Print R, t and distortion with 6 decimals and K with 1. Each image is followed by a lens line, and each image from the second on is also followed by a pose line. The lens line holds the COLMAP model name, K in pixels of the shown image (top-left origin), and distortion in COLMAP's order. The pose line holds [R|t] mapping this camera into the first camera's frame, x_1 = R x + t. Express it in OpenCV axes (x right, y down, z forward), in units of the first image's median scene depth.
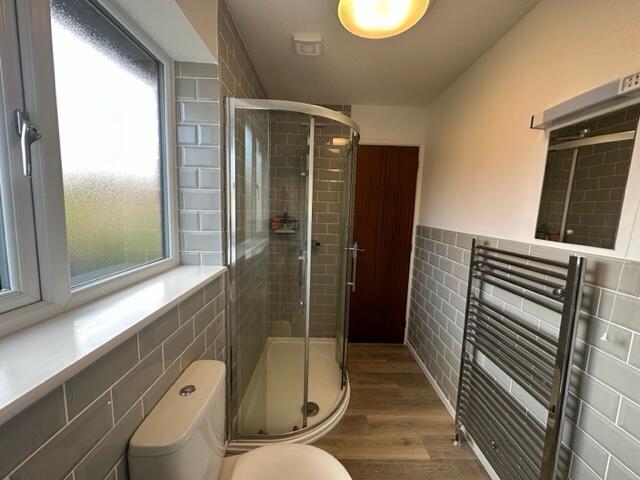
lens RADIAL K [[253.9, 0, 320.1], [0, 253.9, 239.0], [0, 0, 1]] dist [-0.000868, -0.000022]
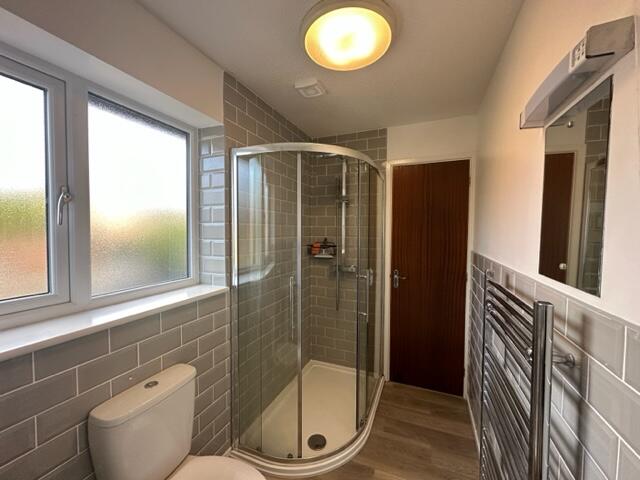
lens RADIAL K [[253.9, 0, 320.1], [0, 253.9, 239.0], [0, 0, 1]] dist [-0.000868, -0.000022]
pose [[0.919066, -0.014188, -0.393847, 0.409256], [-0.021265, 0.996110, -0.085508, -0.018740], [0.393528, 0.086963, 0.915190, 0.062249]]
